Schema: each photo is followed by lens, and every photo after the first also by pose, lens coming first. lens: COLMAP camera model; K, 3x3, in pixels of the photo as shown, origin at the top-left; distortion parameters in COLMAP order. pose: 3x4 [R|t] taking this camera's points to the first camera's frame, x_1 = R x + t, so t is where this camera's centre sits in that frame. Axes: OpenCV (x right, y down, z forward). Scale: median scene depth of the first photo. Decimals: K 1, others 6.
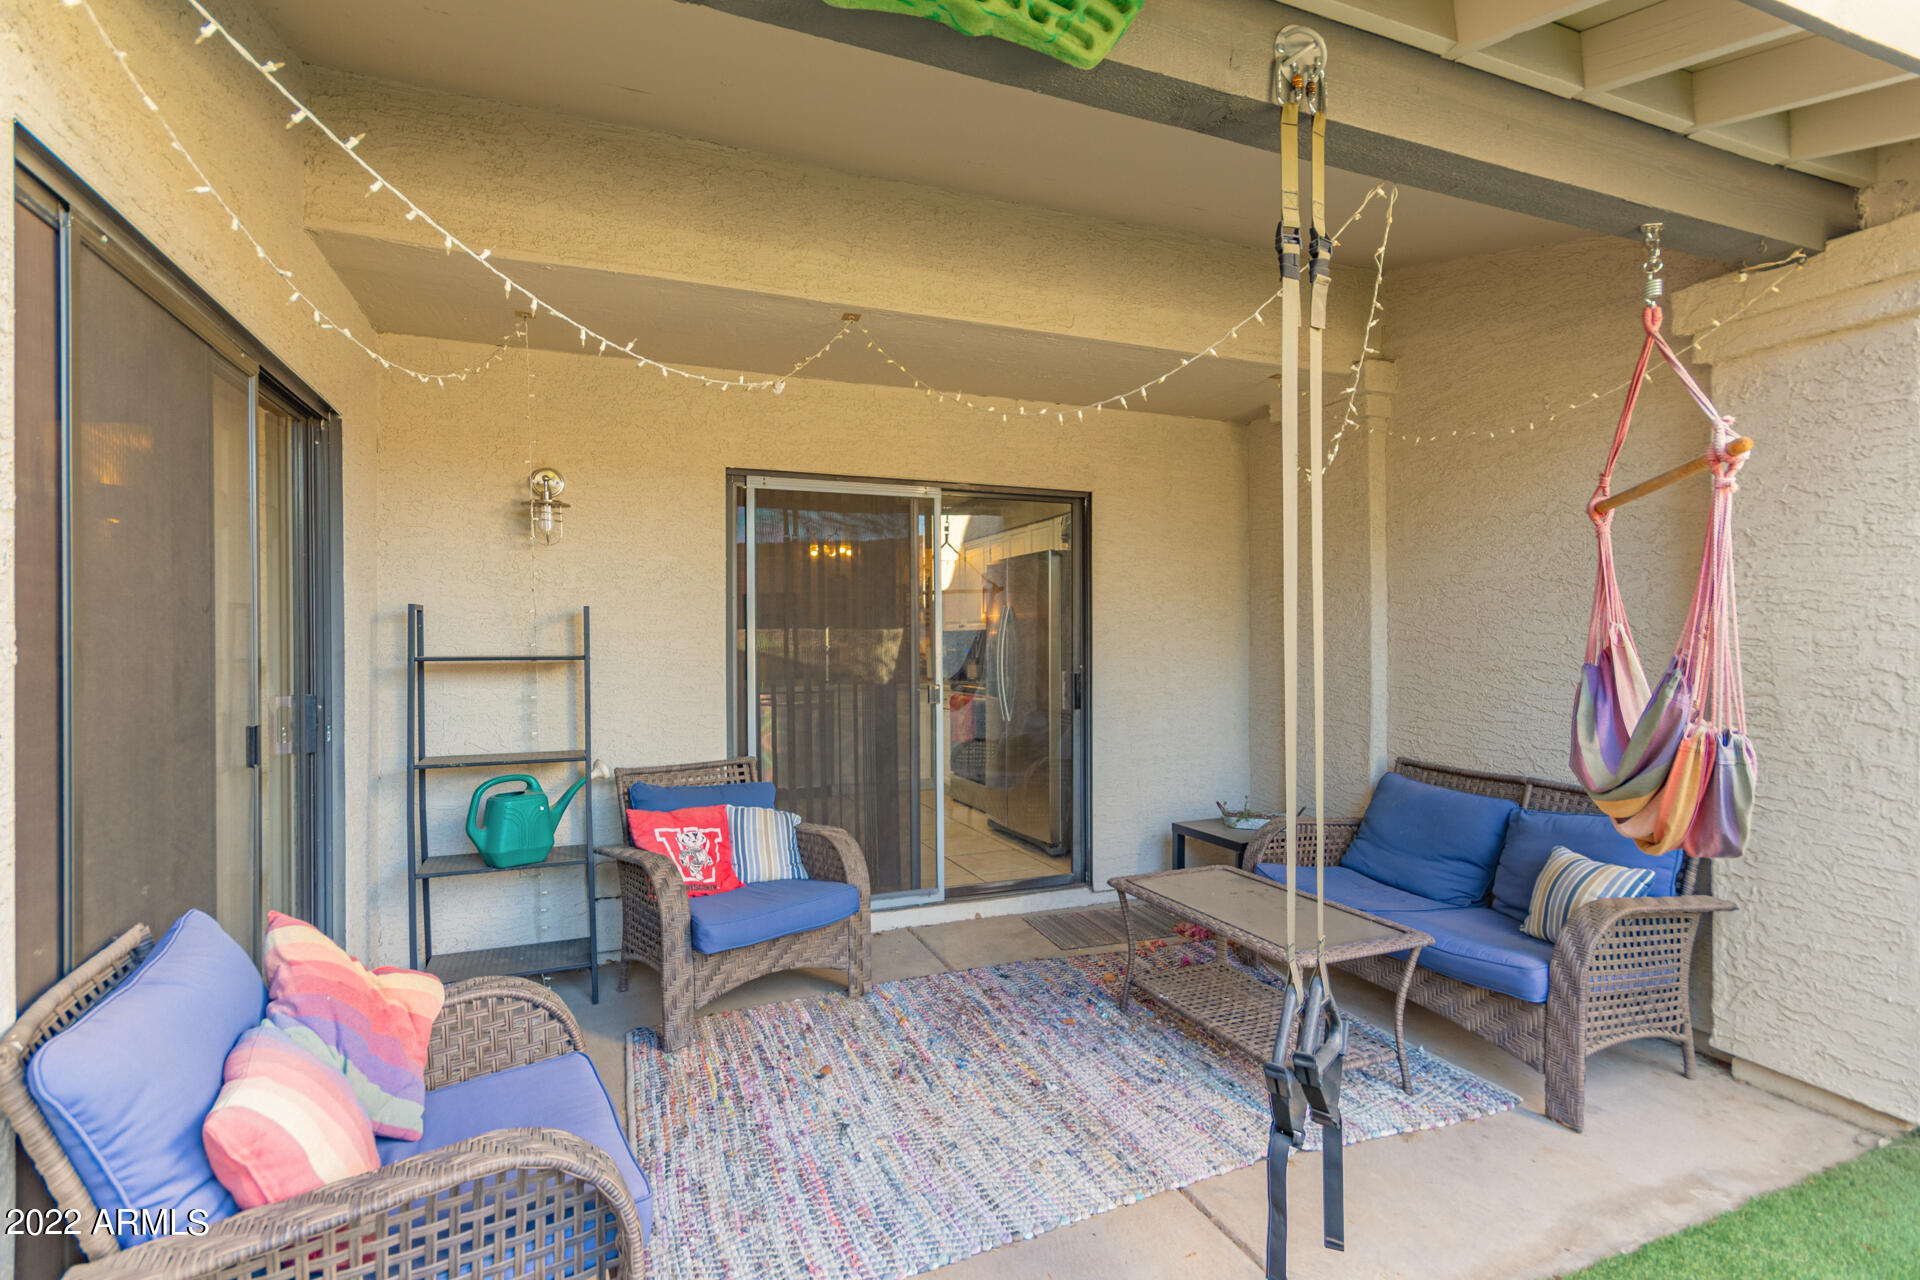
lens RADIAL K [[915.8, 0, 951.9], [0, 915.8, 638.4], [0, 0, 1]] dist [0.000254, 0.001239]
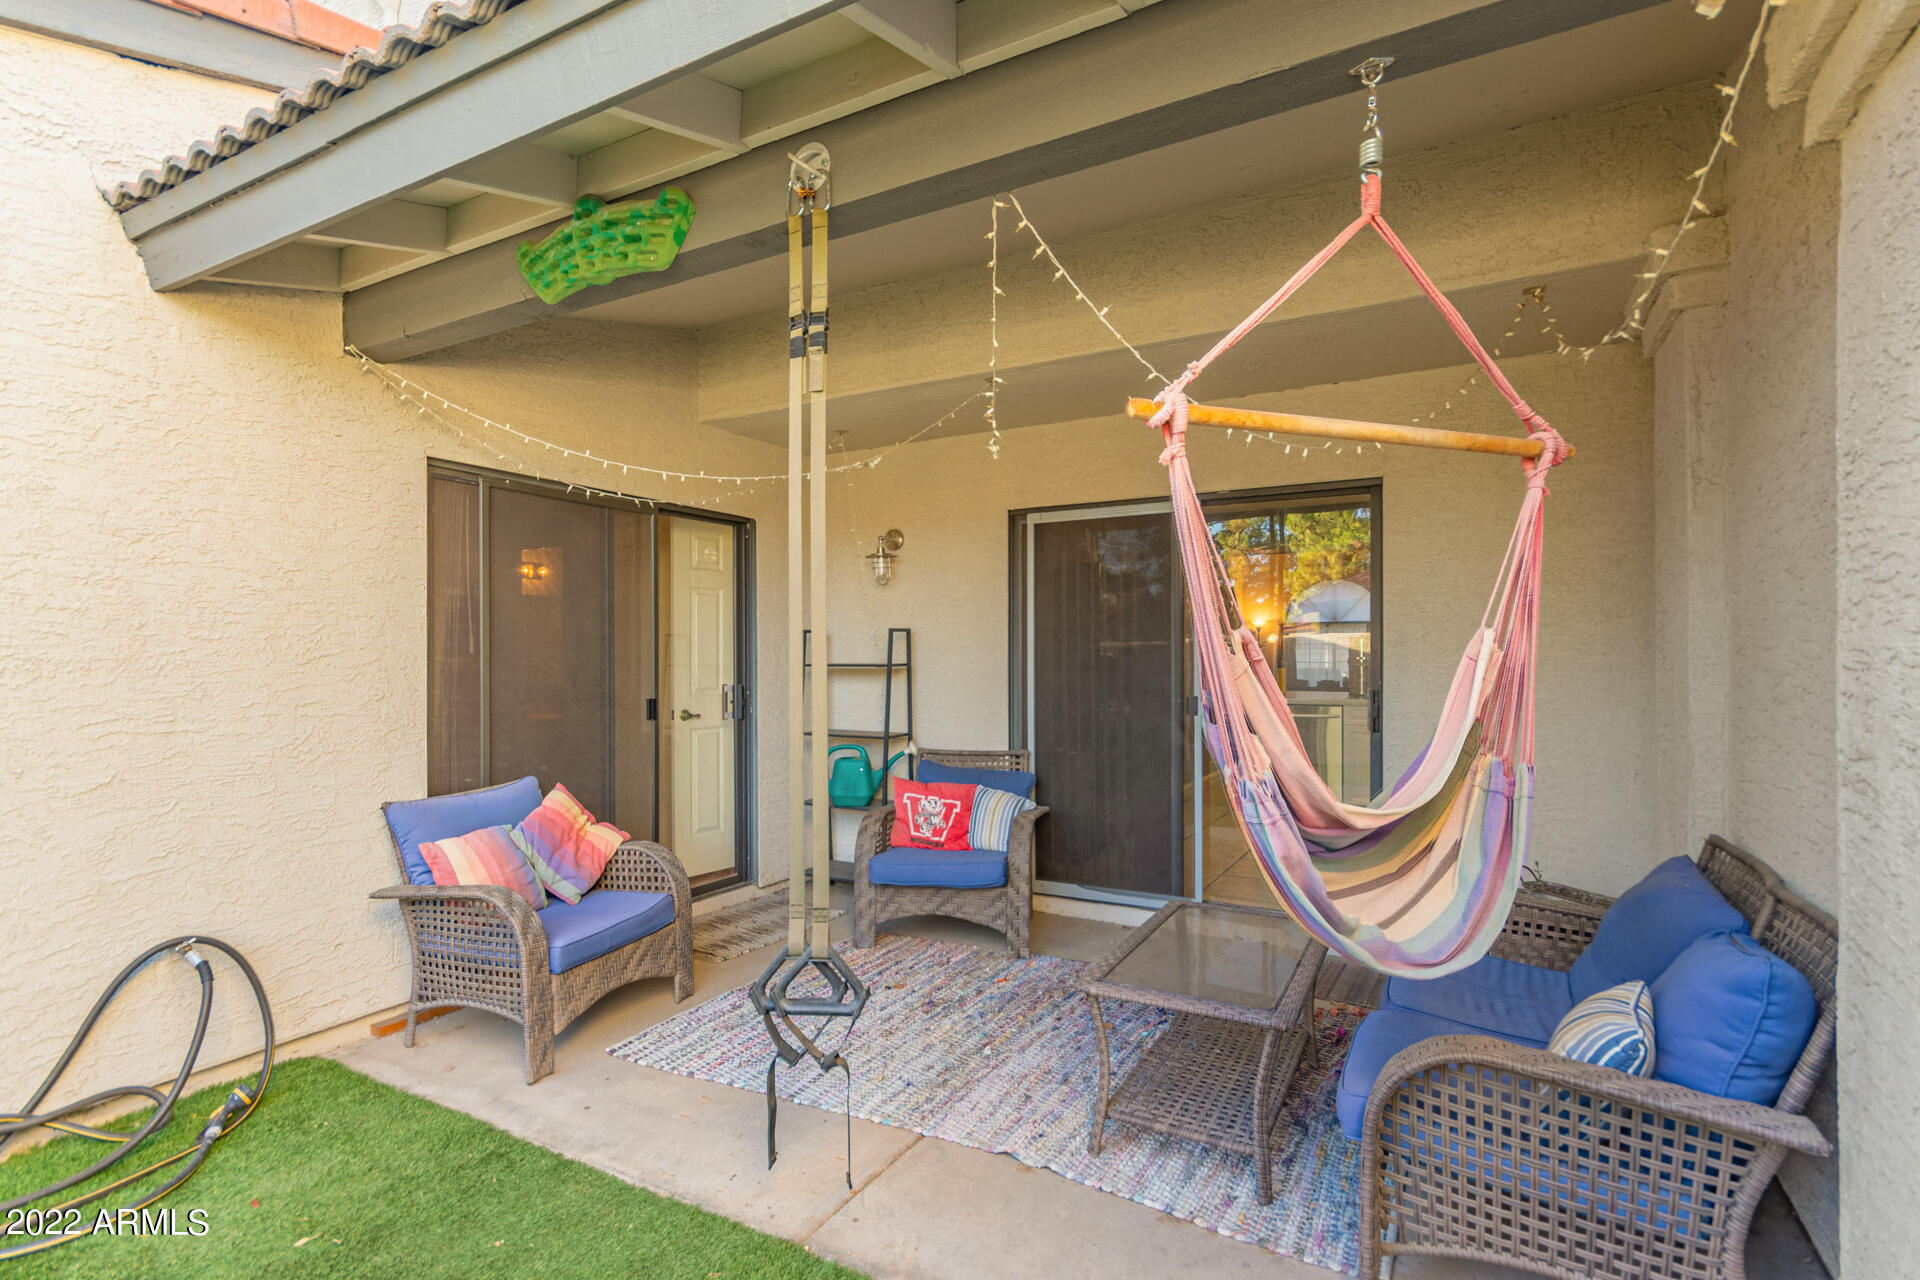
lens RADIAL K [[915.8, 0, 942.5], [0, 915.8, 652.3], [0, 0, 1]] dist [0.000254, 0.001239]
pose [[0.619361, -0.000005, -0.785106, 0.765556], [0.001797, 0.999997, 0.001411, -0.000509], [0.785104, -0.002285, 0.619359, 0.209452]]
